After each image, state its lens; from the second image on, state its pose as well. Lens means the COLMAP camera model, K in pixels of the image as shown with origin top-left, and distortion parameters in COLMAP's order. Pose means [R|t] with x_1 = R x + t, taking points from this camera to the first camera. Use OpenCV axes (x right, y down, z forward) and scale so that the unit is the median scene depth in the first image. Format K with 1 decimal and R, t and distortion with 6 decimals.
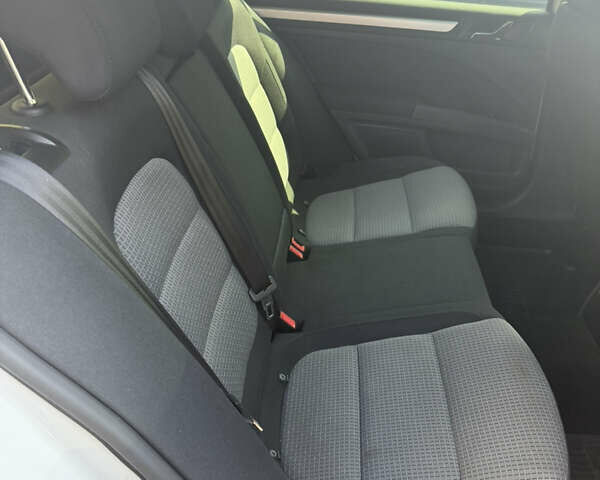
lens RADIAL K [[566.8, 0, 300.0], [0, 566.8, 240.0], [0, 0, 1]] dist [0.112574, -0.197132]
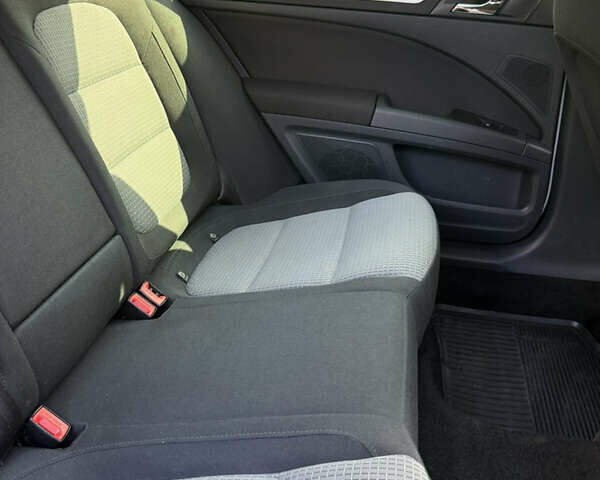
lens RADIAL K [[566.8, 0, 300.0], [0, 566.8, 240.0], [0, 0, 1]] dist [0.112574, -0.197132]
pose [[0.993001, 0.039485, -0.111311, 0.216866], [-0.049524, 0.994807, -0.088913, -0.003046], [0.107222, 0.093803, 0.989800, 0.334526]]
